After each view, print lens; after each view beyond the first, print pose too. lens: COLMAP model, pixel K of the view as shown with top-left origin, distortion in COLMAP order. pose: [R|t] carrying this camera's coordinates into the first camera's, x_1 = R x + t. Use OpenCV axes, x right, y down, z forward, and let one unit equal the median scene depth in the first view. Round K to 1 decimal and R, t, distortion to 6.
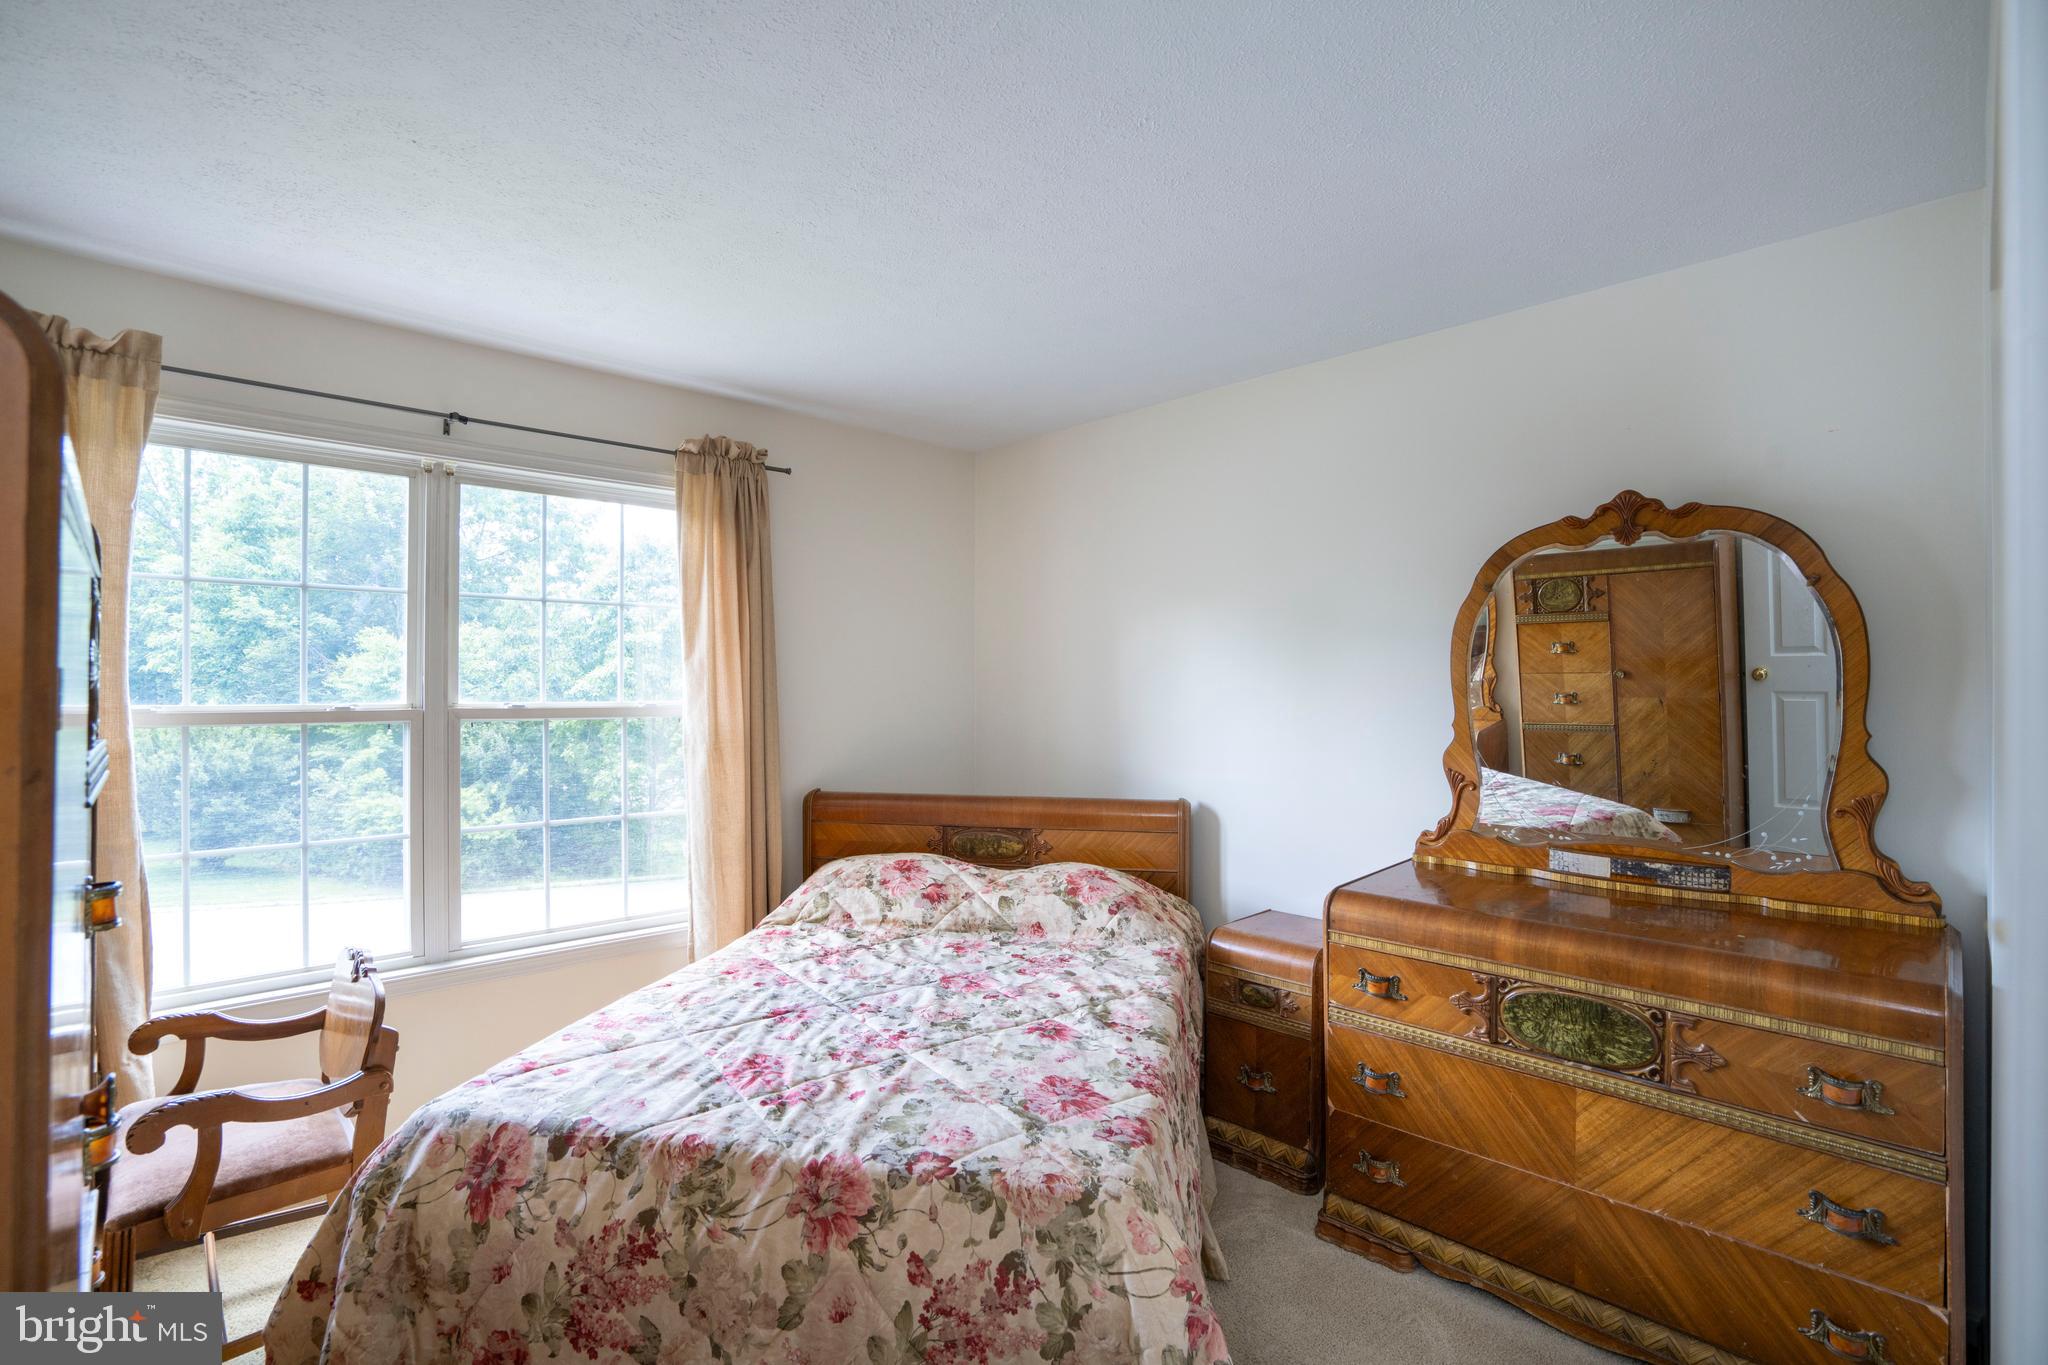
lens RADIAL K [[951.0, 0, 1019.5], [0, 951.0, 683.3], [0, 0, 1]] dist [-0.054224, 0.018593]
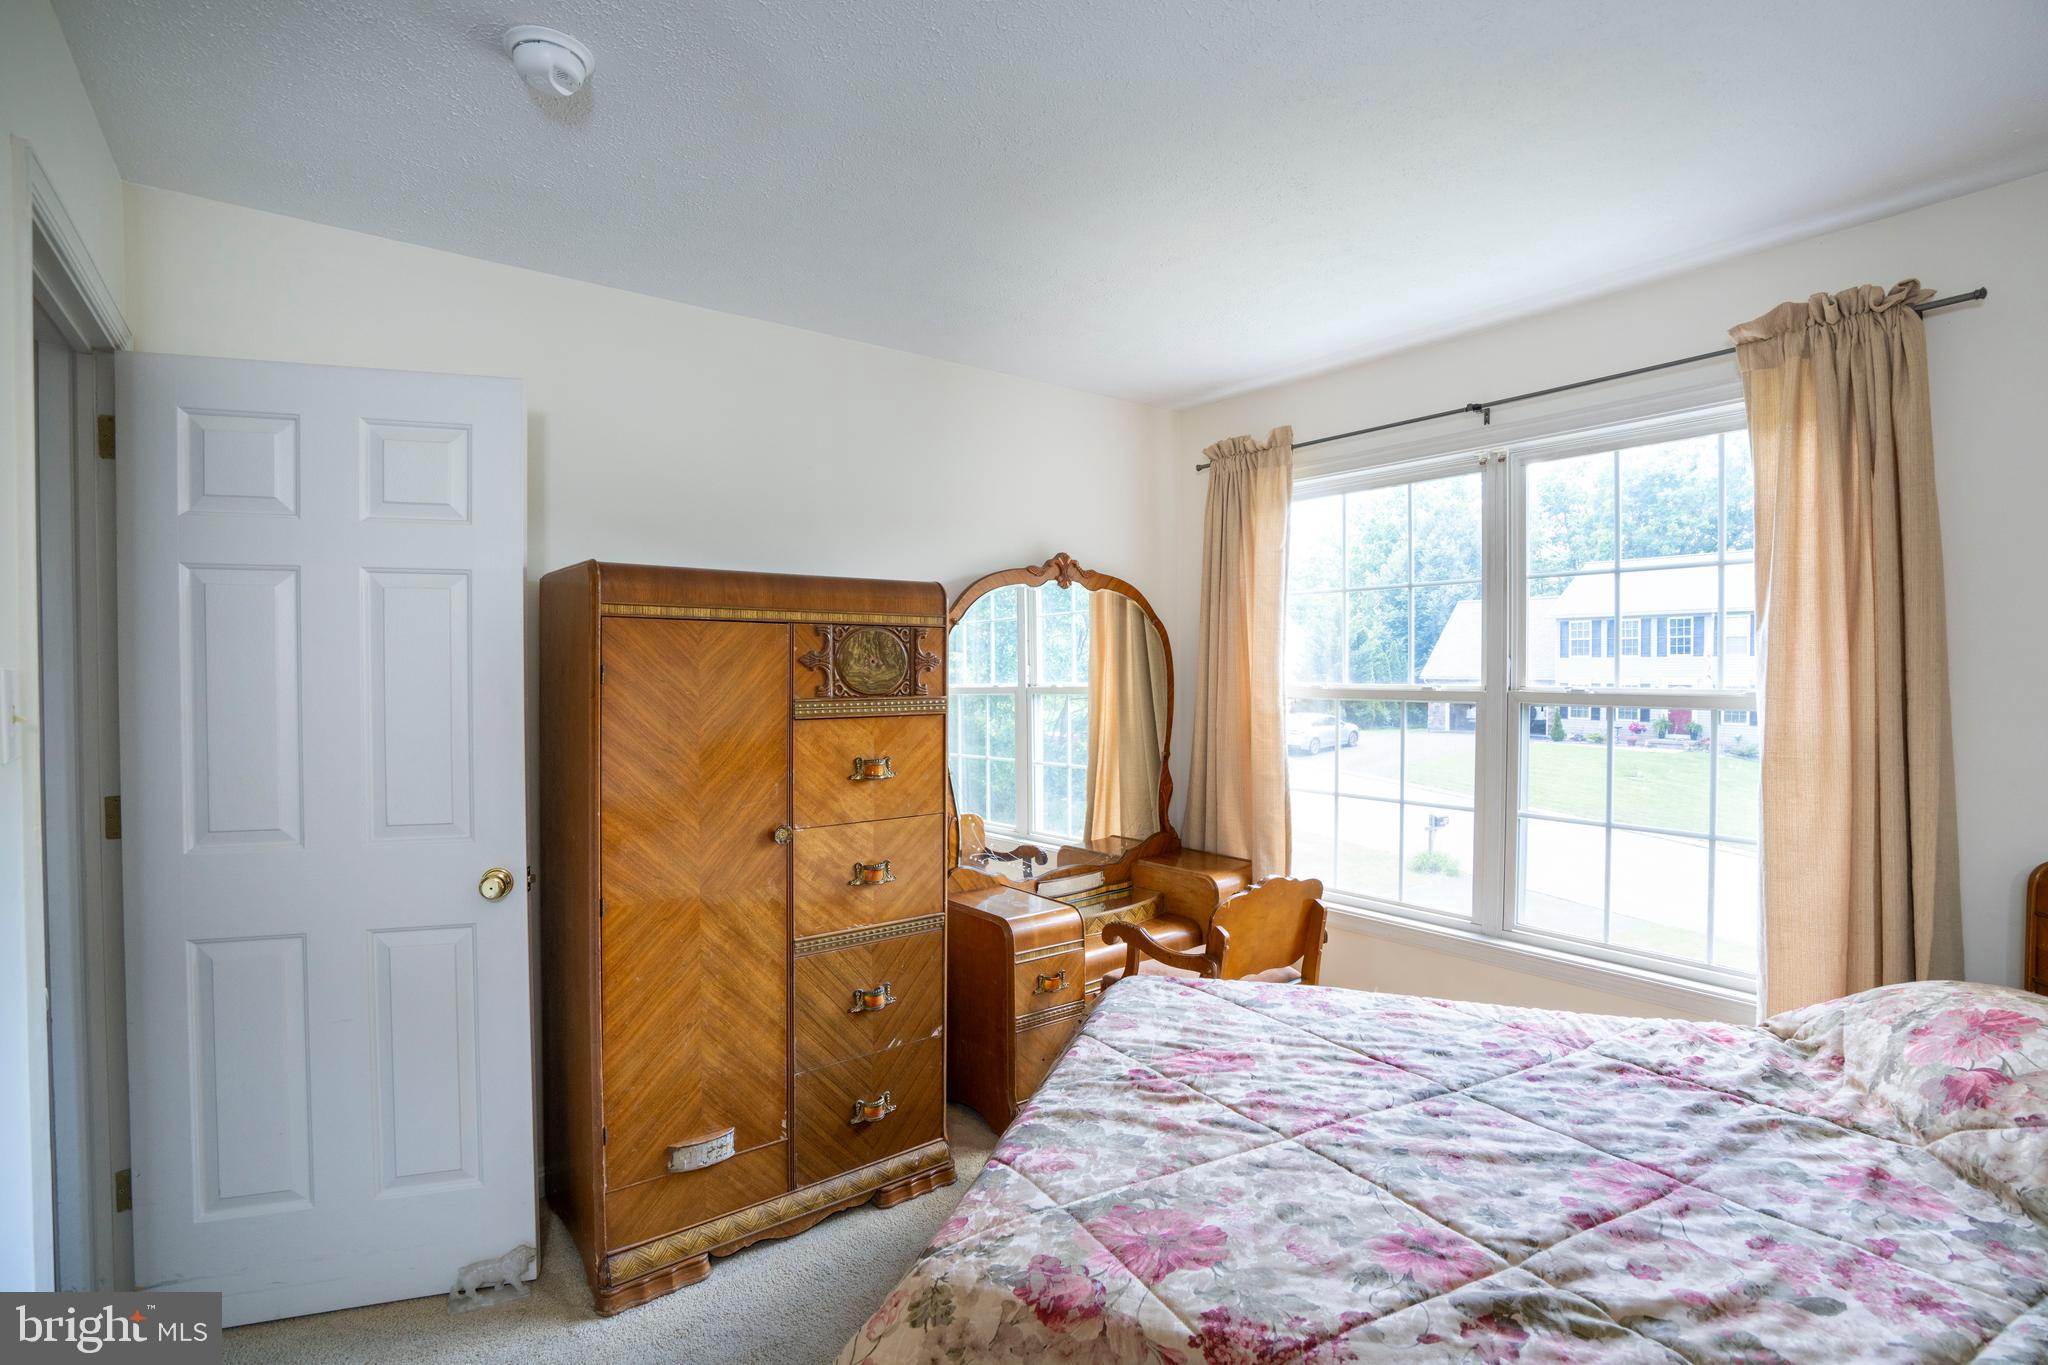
lens RADIAL K [[951.0, 0, 1020.2], [0, 951.0, 680.3], [0, 0, 1]] dist [-0.054224, 0.018593]
pose [[-0.111577, 0.010346, -0.993702, 0.623306], [0.006232, 0.999933, 0.009711, 0.003019], [0.993736, -0.005109, -0.111634, 0.797597]]
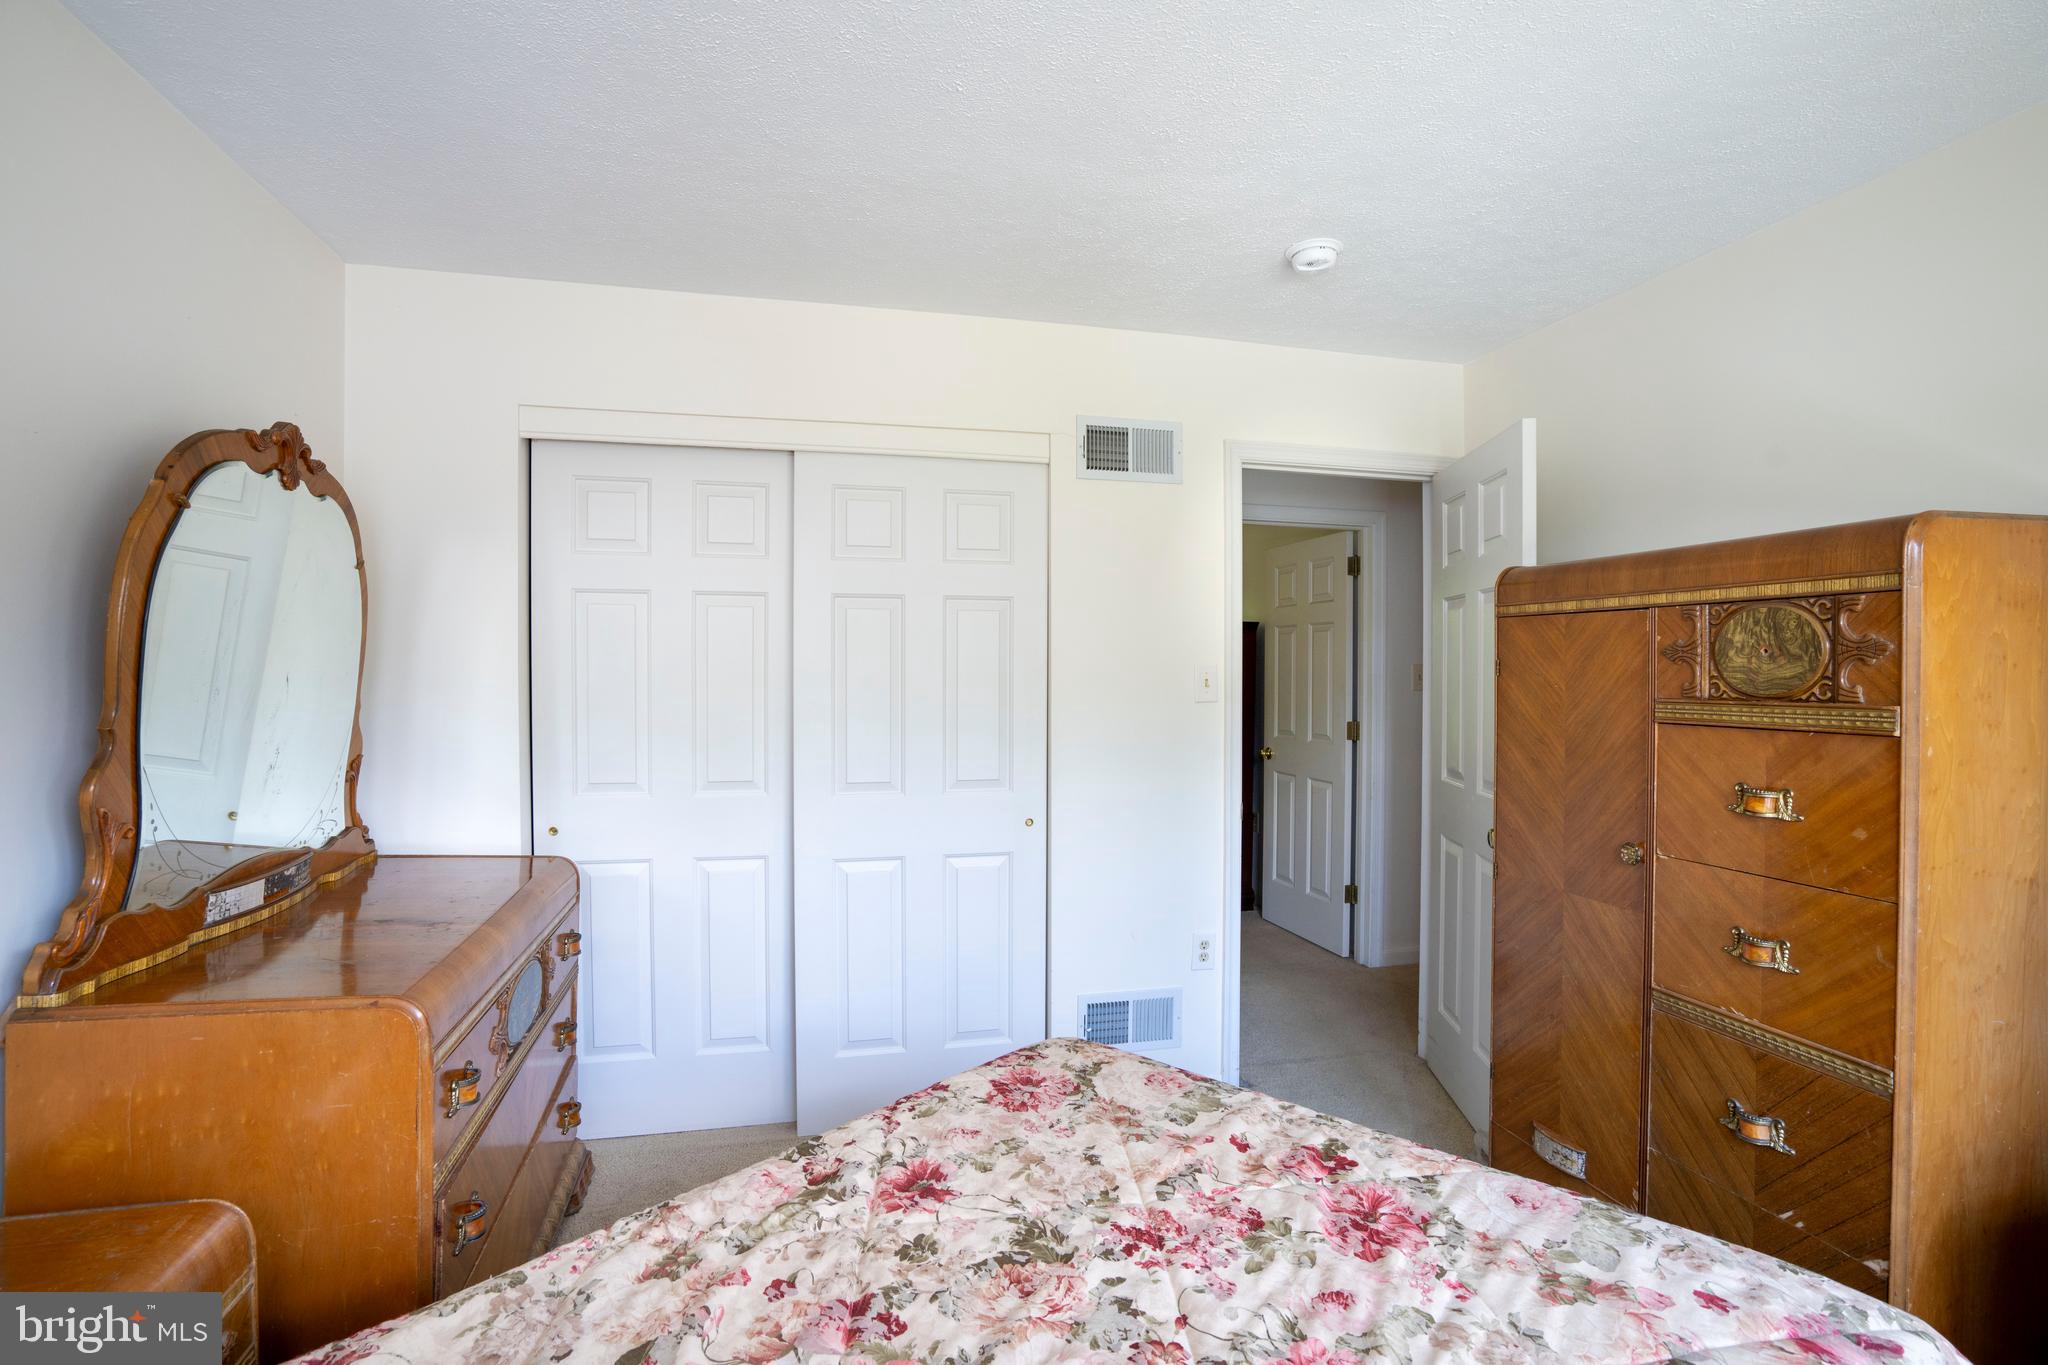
lens RADIAL K [[951.0, 0, 1008.9], [0, 951.0, 670.2], [0, 0, 1]] dist [-0.054224, 0.018593]
pose [[-0.860914, -0.001176, 0.508749, -0.345705], [-0.003272, 0.999989, -0.003226, 0.011613], [-0.508740, -0.004442, -0.860909, 1.501899]]
